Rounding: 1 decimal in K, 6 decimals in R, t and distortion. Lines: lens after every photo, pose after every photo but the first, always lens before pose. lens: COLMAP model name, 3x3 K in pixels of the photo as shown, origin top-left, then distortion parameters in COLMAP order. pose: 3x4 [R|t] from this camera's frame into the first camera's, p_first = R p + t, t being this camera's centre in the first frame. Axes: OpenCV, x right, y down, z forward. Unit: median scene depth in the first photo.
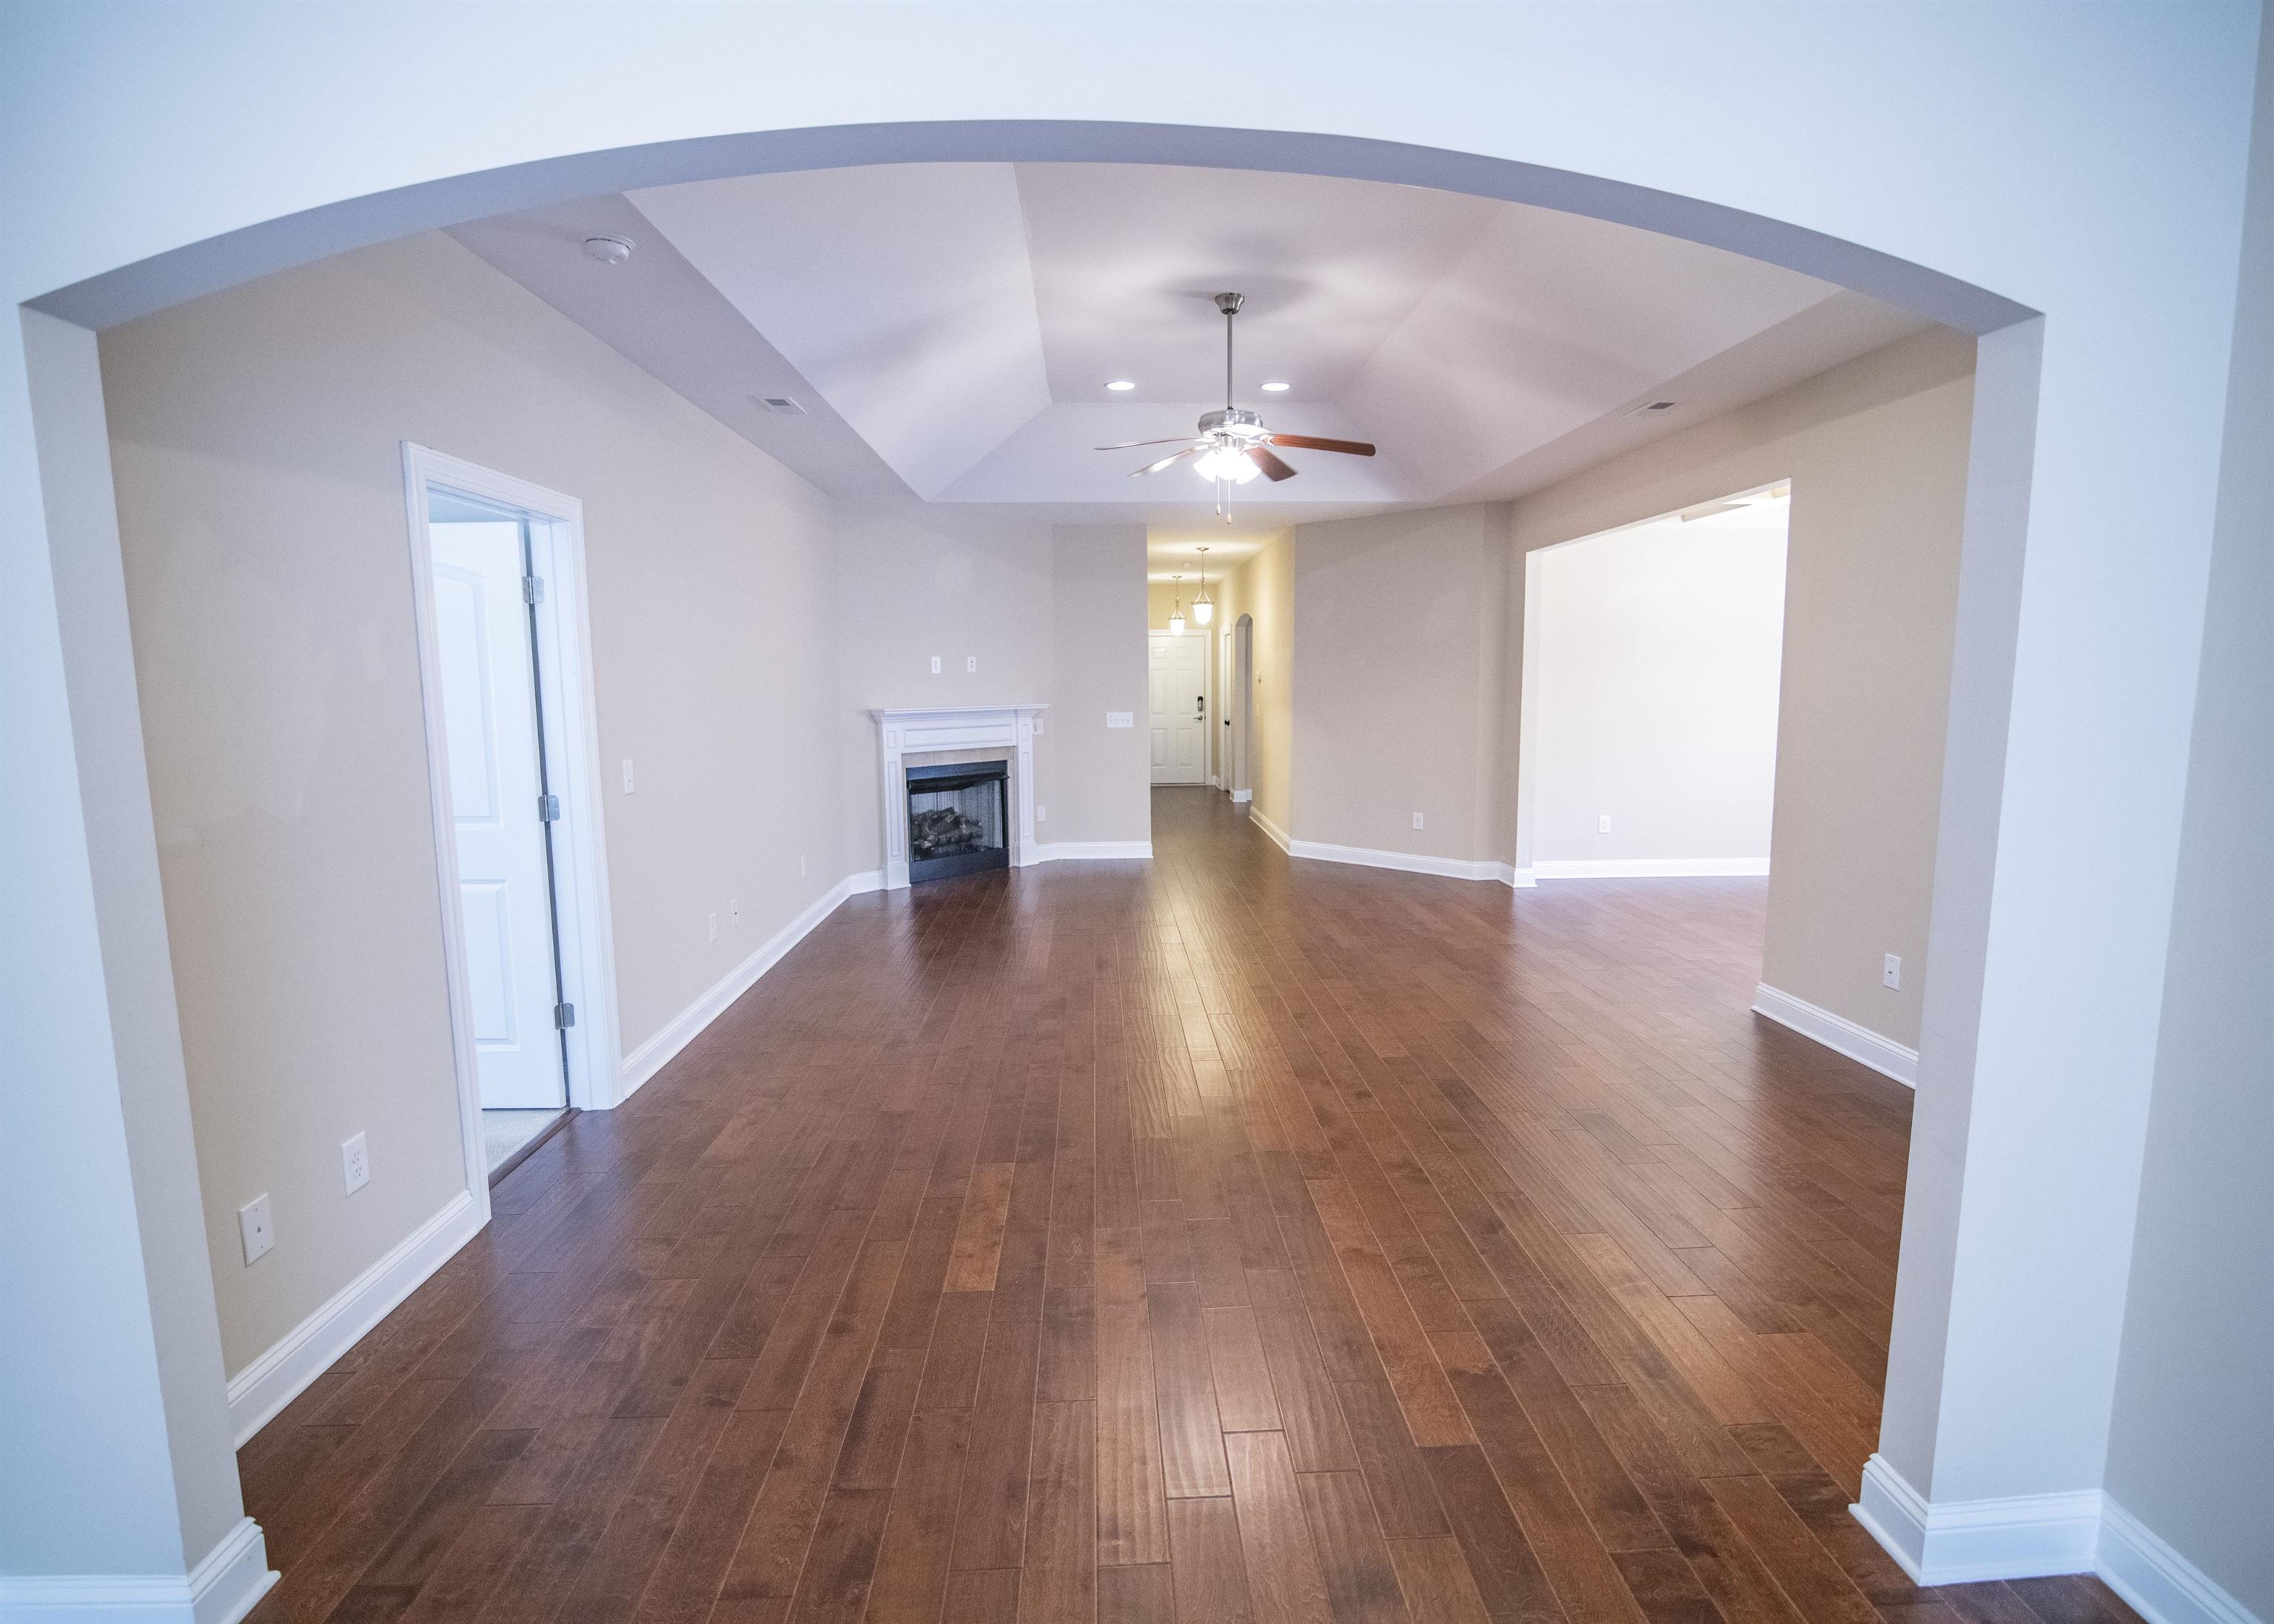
lens RADIAL K [[1119.0, 0, 1137.9], [0, 1119.0, 815.5], [0, 0, 1]] dist [-0.018446, 0.002088]
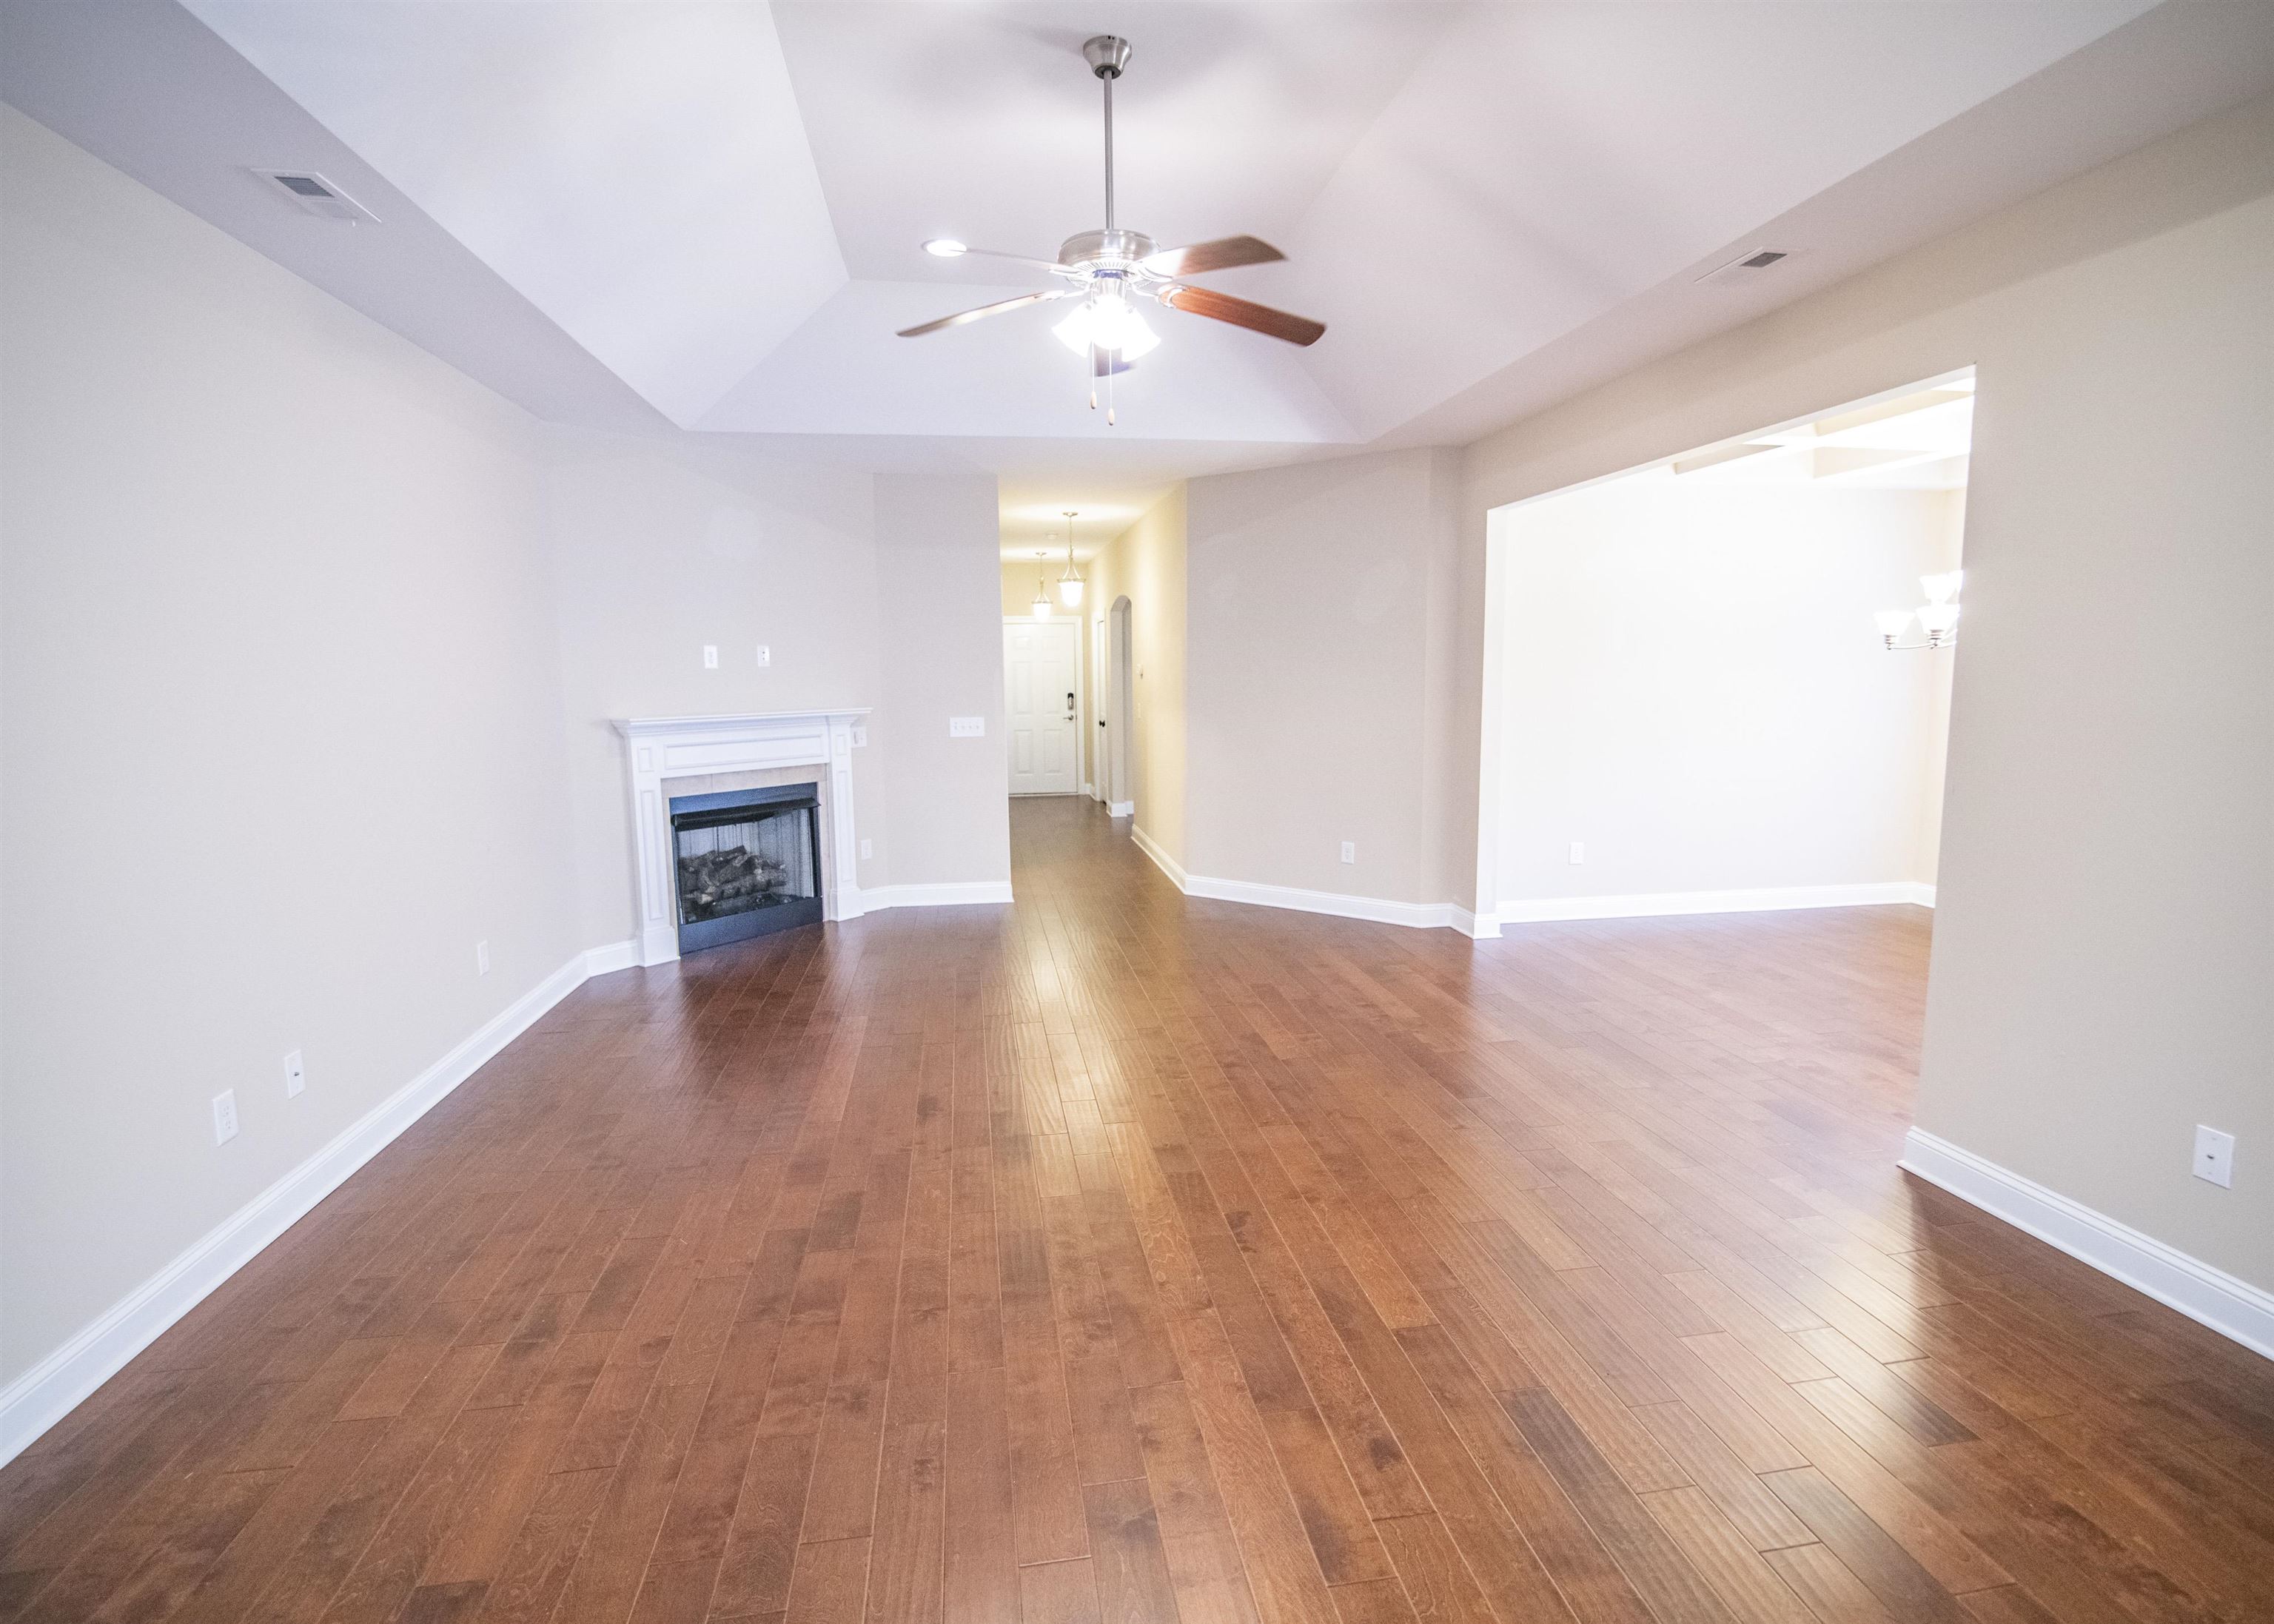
lens RADIAL K [[1119.0, 0, 1132.0], [0, 1119.0, 810.5], [0, 0, 1]] dist [-0.018446, 0.002088]
pose [[0.993980, -0.017101, 0.108215, 0.014624], [0.016822, 0.999852, 0.003494, -0.032753], [-0.108259, -0.001653, 0.994121, 0.249148]]
